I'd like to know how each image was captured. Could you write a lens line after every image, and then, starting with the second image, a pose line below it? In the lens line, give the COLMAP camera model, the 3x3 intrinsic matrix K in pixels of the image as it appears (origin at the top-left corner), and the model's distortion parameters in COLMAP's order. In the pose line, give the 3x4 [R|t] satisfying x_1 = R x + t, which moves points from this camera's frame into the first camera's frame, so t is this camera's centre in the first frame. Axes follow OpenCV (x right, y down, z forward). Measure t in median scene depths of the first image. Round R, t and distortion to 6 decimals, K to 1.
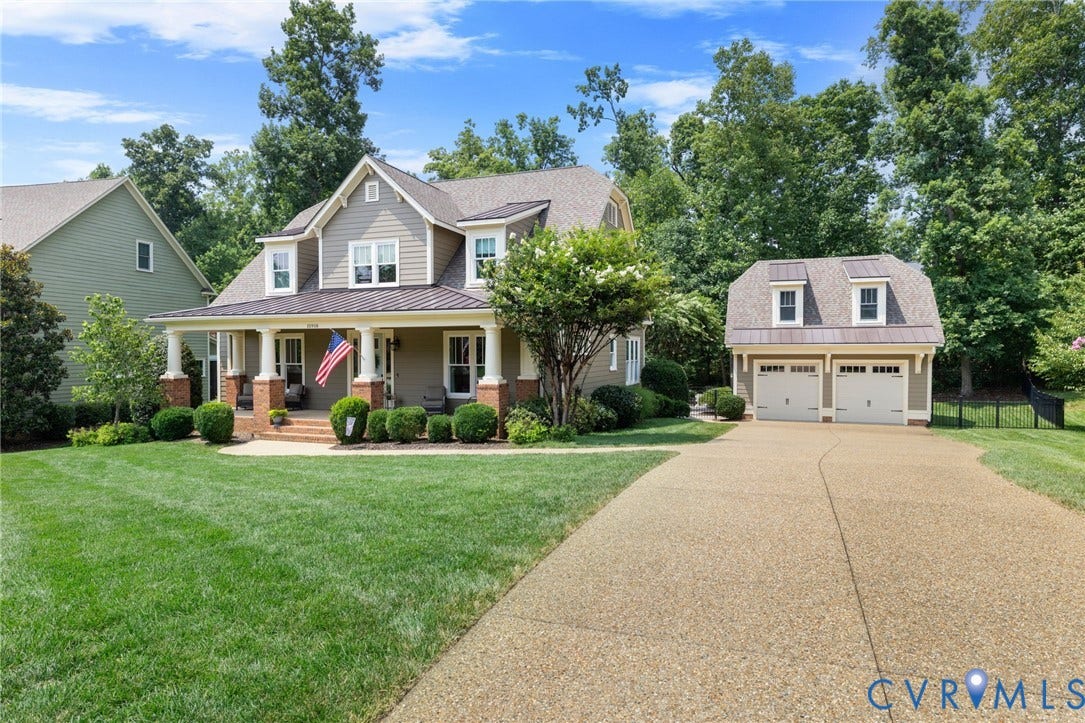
lens RADIAL K [[548.3, 0, 612.9], [0, 548.3, 362.0], [0, 0, 1]] dist [0.001551, 0.000273]
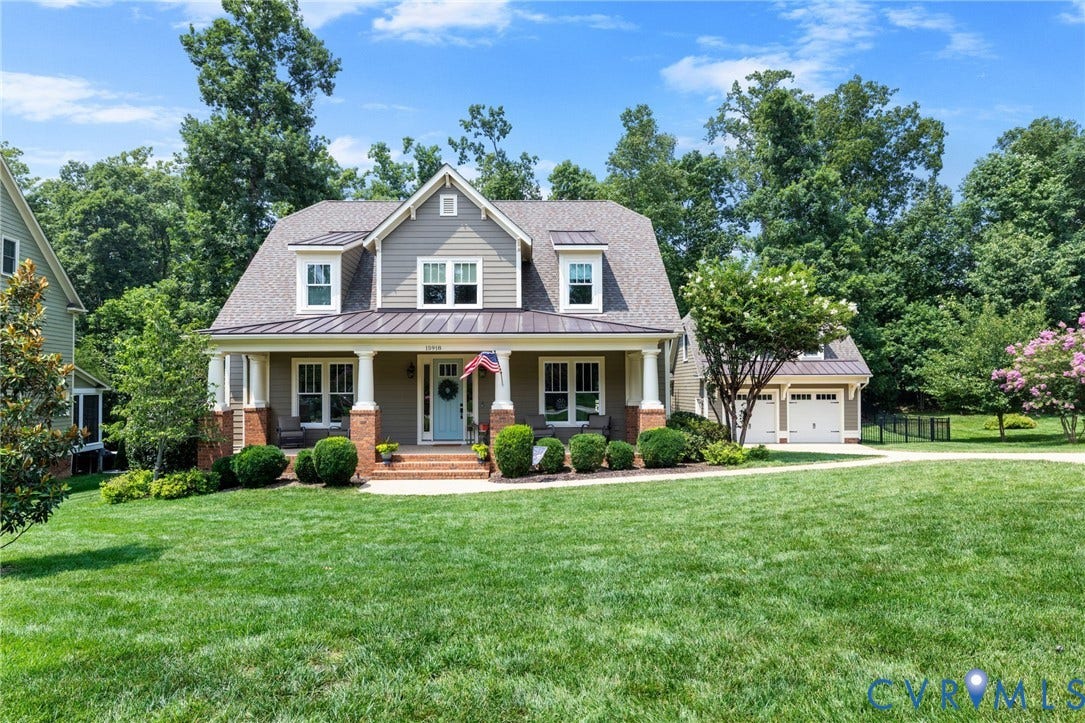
lens RADIAL K [[534.8, 0, 561.9], [0, 534.8, 376.3], [0, 0, 1]] dist [0.002062, 0.000759]
pose [[0.951790, 0.003670, 0.306729, -0.502168], [0.009342, 0.999118, -0.040941, 0.014344], [-0.306609, 0.041833, 0.950916, 0.093182]]
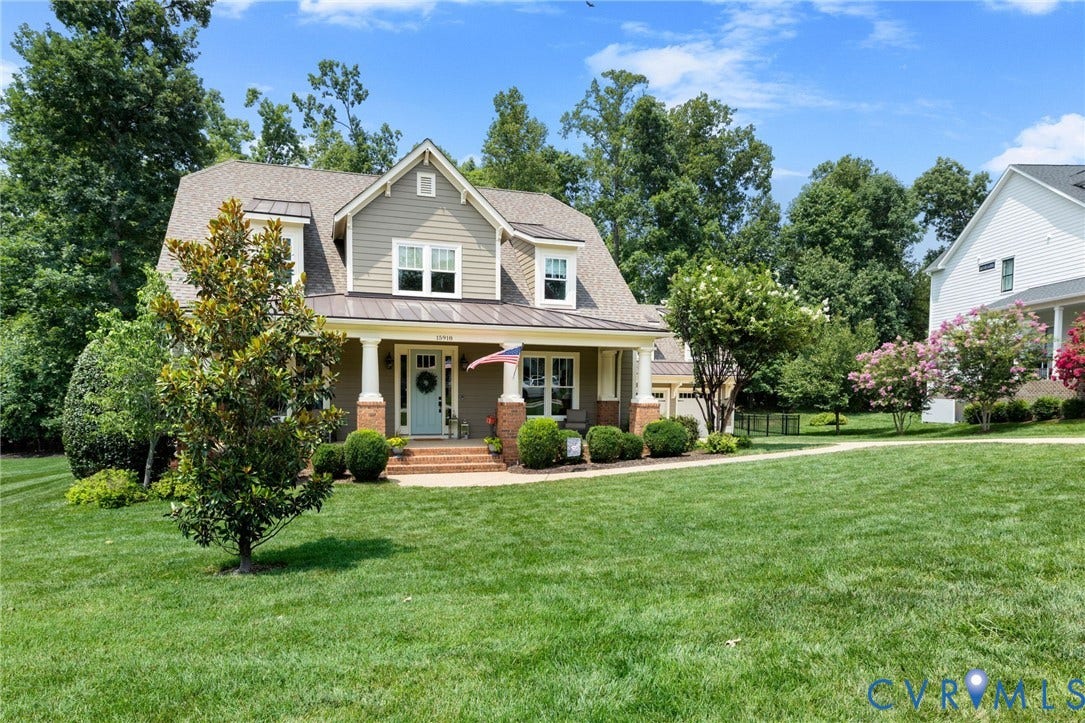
lens RADIAL K [[550.4, 0, 528.4], [0, 550.4, 414.2], [0, 0, 1]] dist [-0.003218, -0.000691]
pose [[0.840583, -0.016091, 0.541443, -0.733546], [-0.002619, 0.999426, 0.033767, 0.019138], [-0.541676, -0.029801, 0.840059, 0.166147]]
